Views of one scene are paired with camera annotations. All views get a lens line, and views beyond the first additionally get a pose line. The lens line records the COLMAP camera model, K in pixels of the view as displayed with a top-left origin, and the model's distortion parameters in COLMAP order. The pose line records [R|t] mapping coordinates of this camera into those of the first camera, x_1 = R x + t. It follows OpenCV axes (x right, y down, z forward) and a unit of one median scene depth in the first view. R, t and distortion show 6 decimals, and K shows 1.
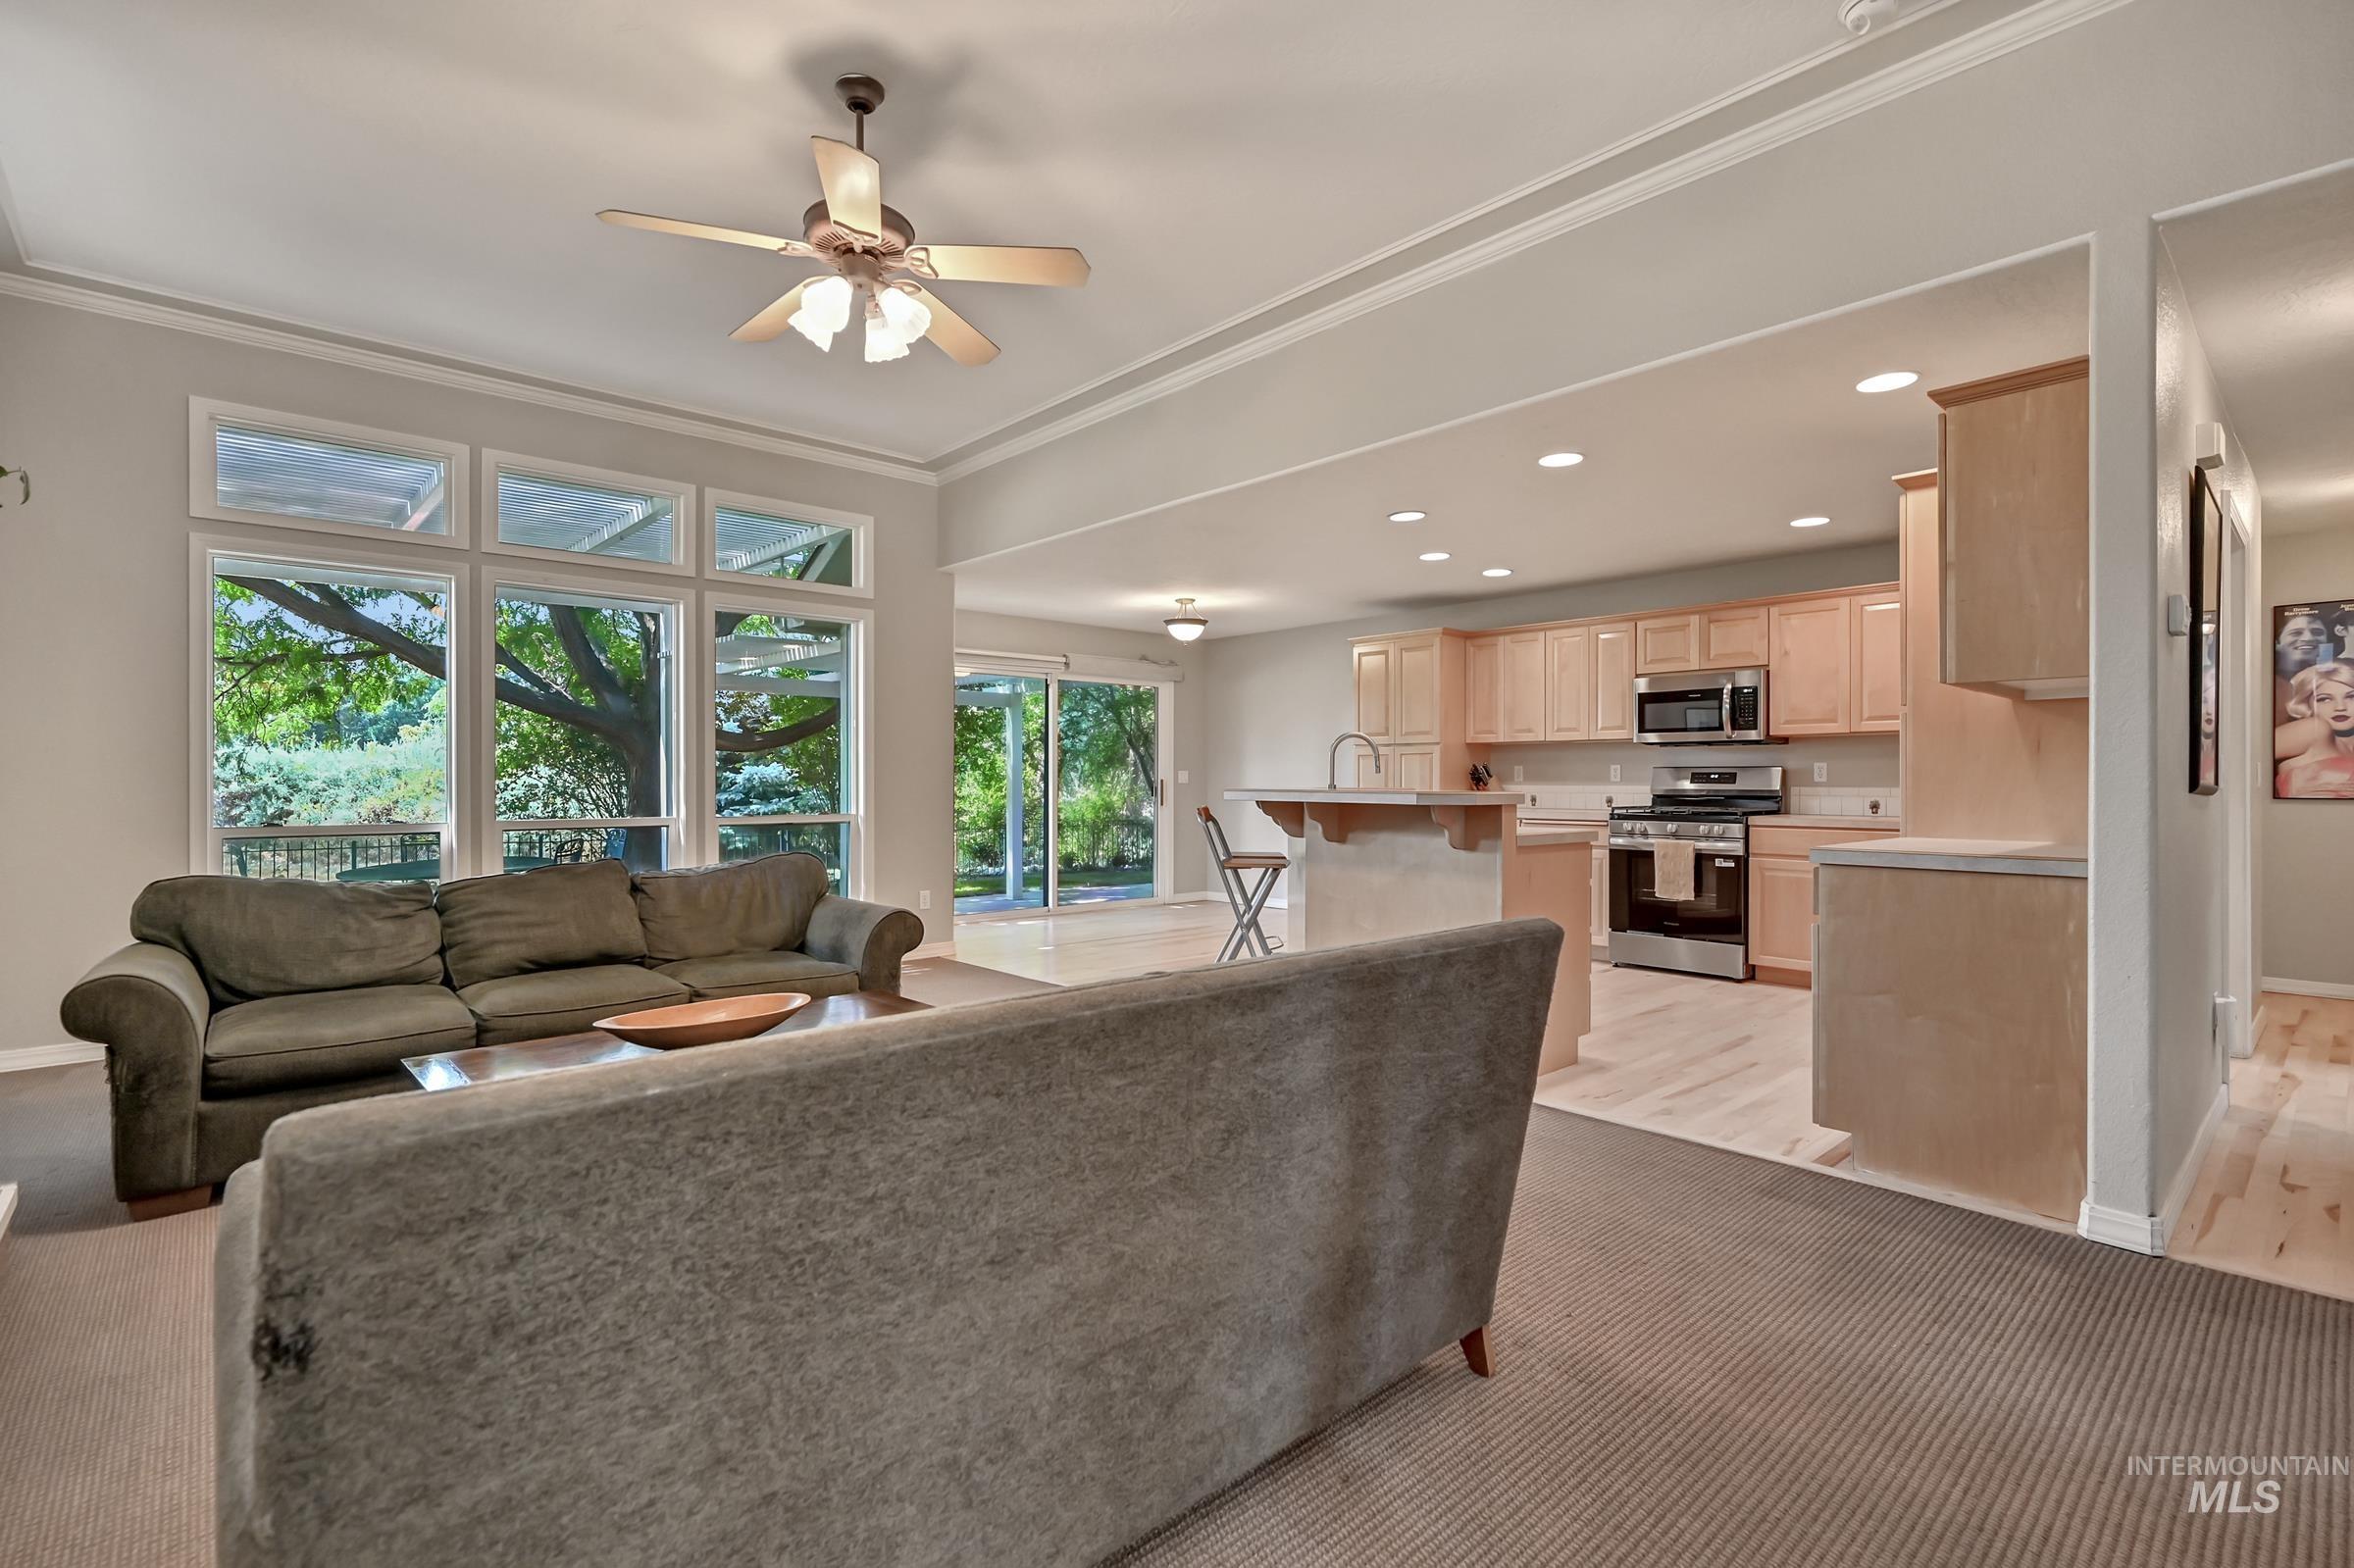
lens RADIAL K [[1068.2, 0, 1177.0], [0, 1068.2, 784.0], [0, 0, 1]] dist [0.001630, 0.000006]
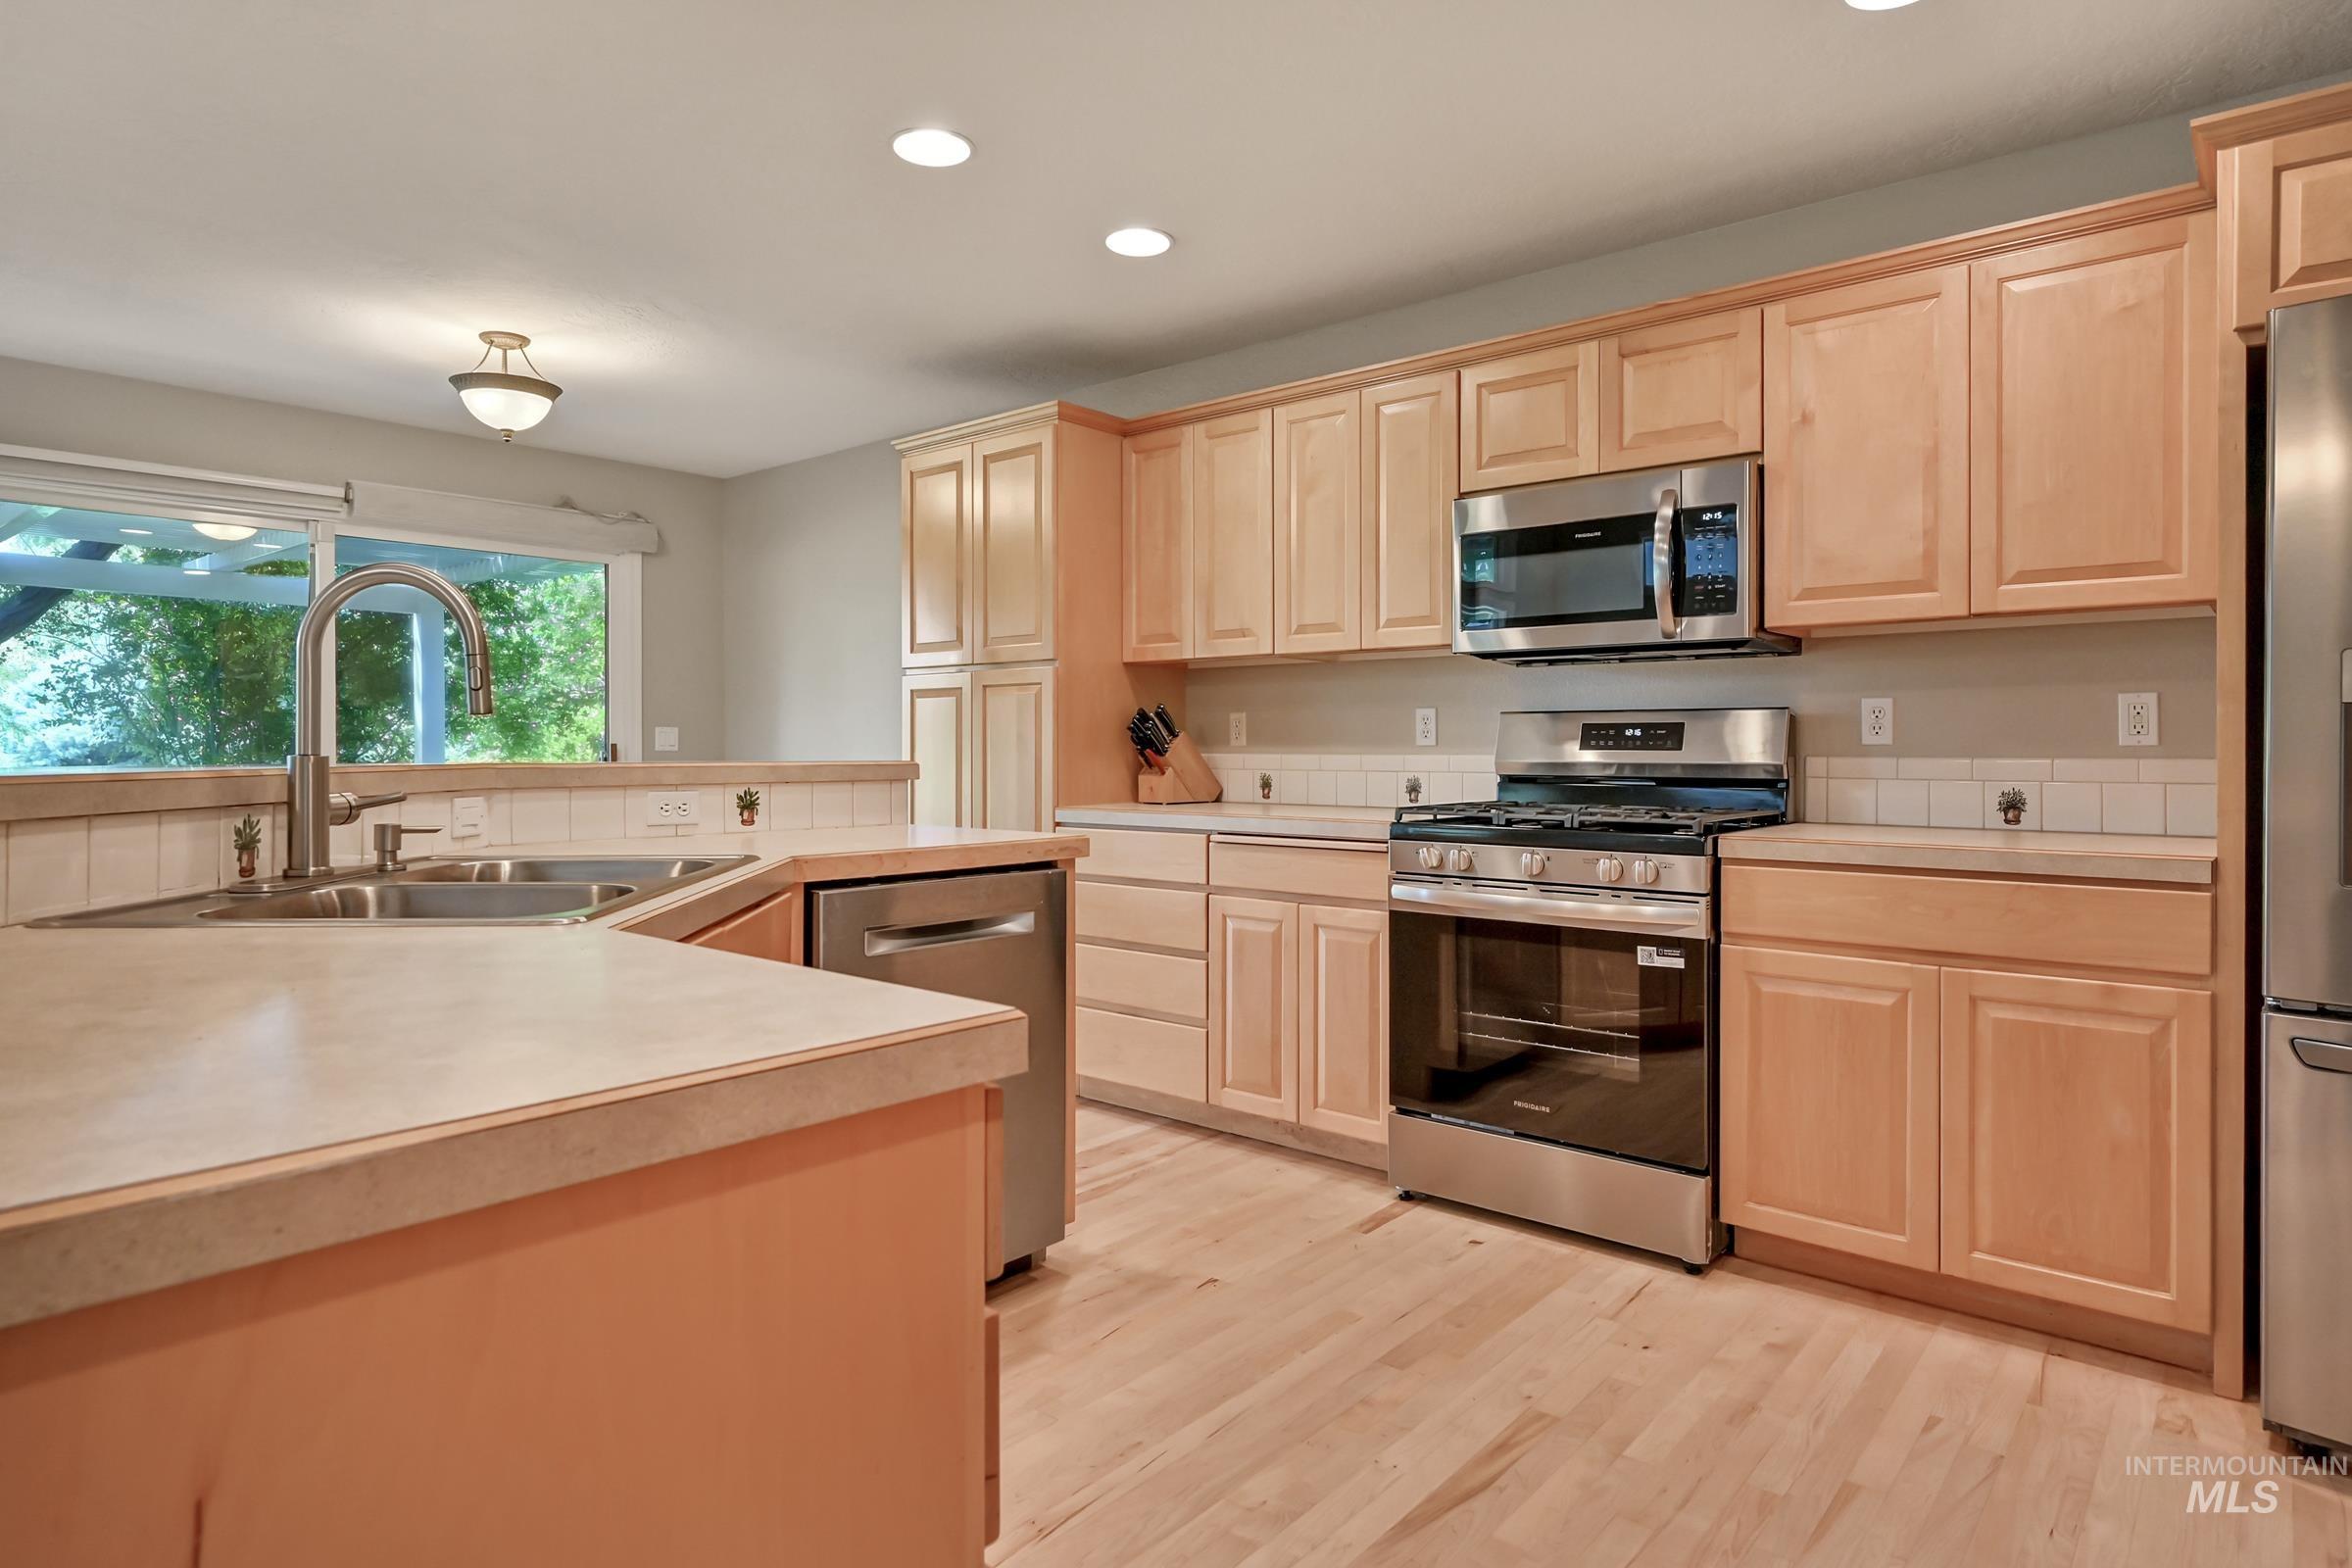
lens RADIAL K [[1300.4, 0, 1171.0], [0, 1300.4, 753.0], [0, 0, 1]] dist [-0.002816, 0.000140]
pose [[0.992367, -0.001629, 0.123308, 0.261565], [0.001466, 0.999998, 0.001417, -0.000010], [-0.123310, -0.001225, 0.992367, 0.519810]]
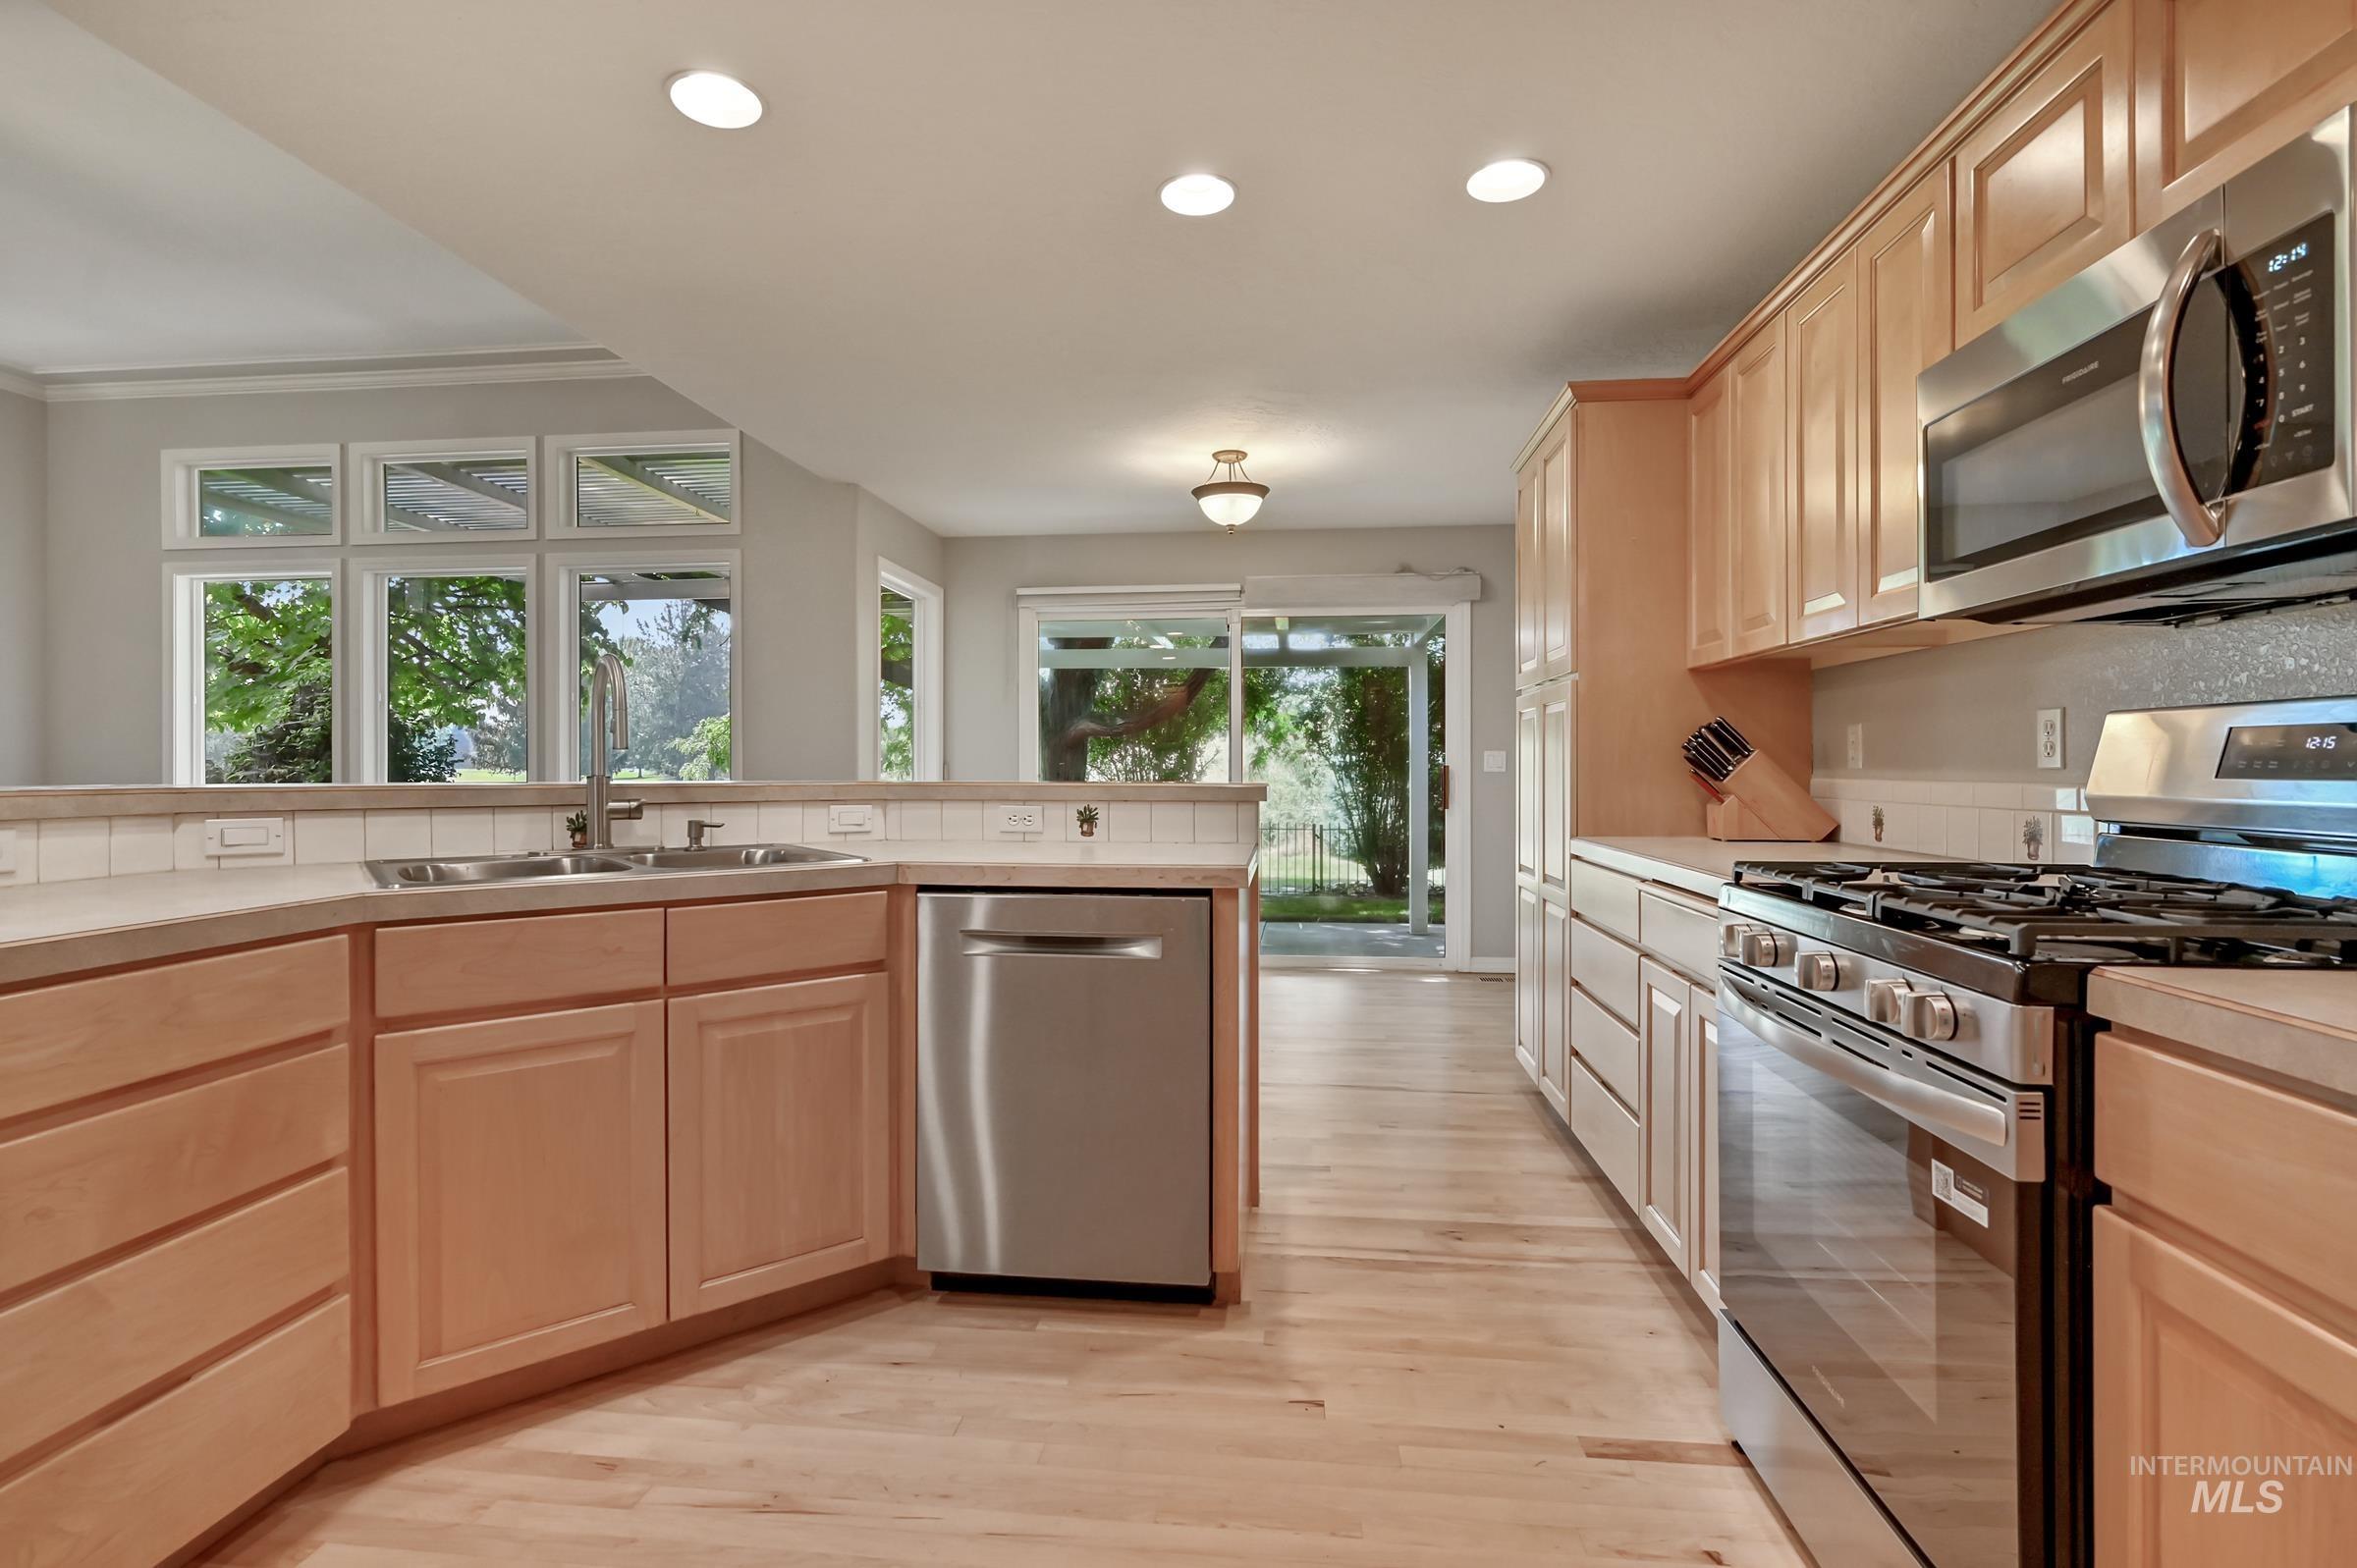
lens RADIAL K [[1095.3, 0, 1178.6], [0, 1095.3, 773.0], [0, 0, 1]] dist [0.000596, -0.000173]
pose [[0.665404, 0.002704, -0.746478, 0.523293], [-0.001552, 0.999996, 0.002239, -0.001516], [0.746481, -0.000331, 0.665406, 0.707523]]
